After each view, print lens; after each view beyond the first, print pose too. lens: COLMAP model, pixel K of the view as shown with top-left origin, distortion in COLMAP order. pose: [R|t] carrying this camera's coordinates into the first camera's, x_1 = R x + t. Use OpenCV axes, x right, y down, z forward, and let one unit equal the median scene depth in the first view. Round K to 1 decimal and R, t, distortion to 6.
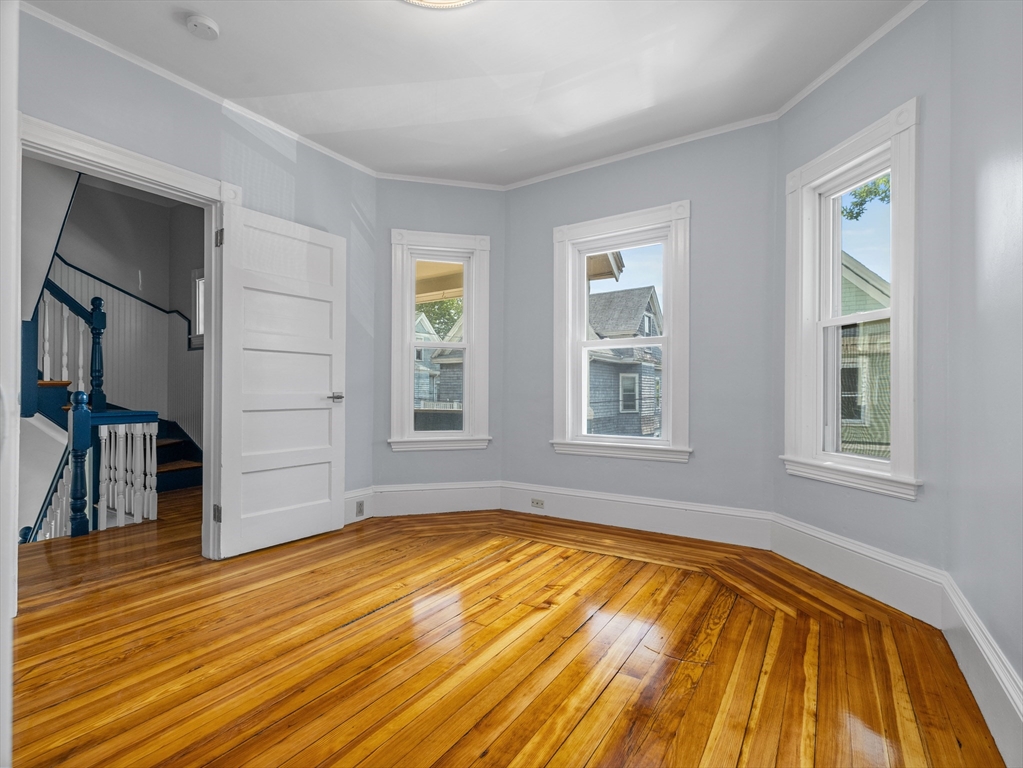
lens RADIAL K [[498.9, 0, 500.9], [0, 498.9, 390.4], [0, 0, 1]] dist [-0.000886, 0.000631]
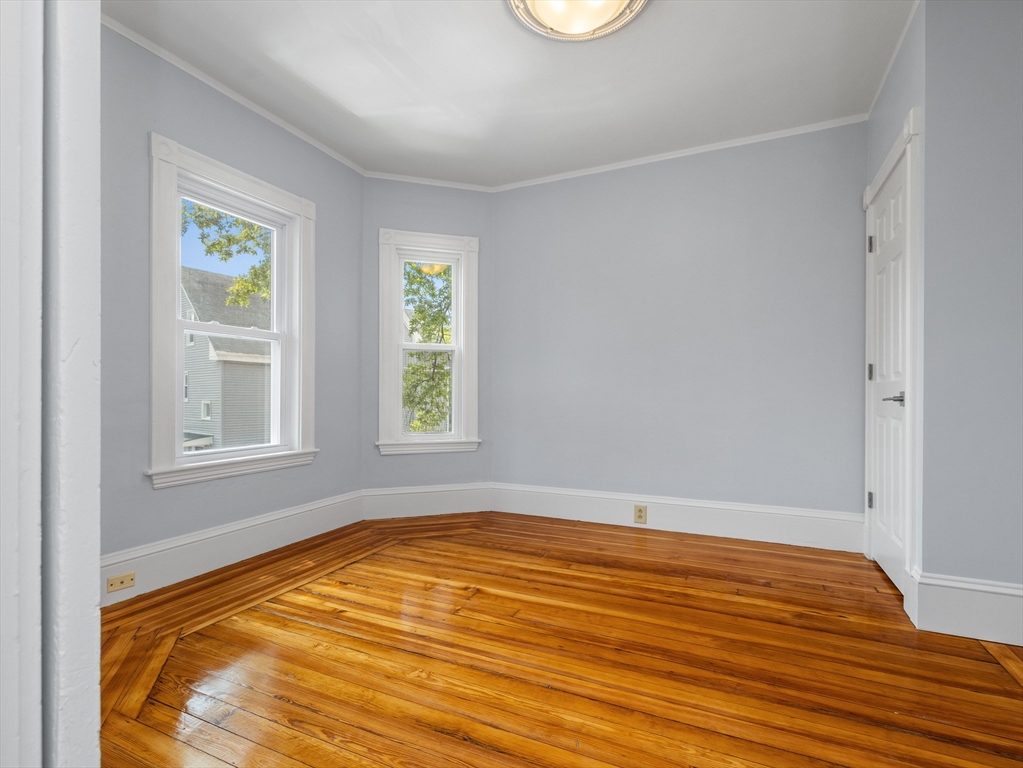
lens RADIAL K [[498.9, 0, 500.9], [0, 498.9, 390.4], [0, 0, 1]] dist [-0.000886, 0.000631]
pose [[-0.140525, 0.003558, 0.990071, -0.928283], [-0.002546, 0.999989, -0.003955, -0.009723], [-0.990074, -0.003077, -0.140514, 0.987507]]
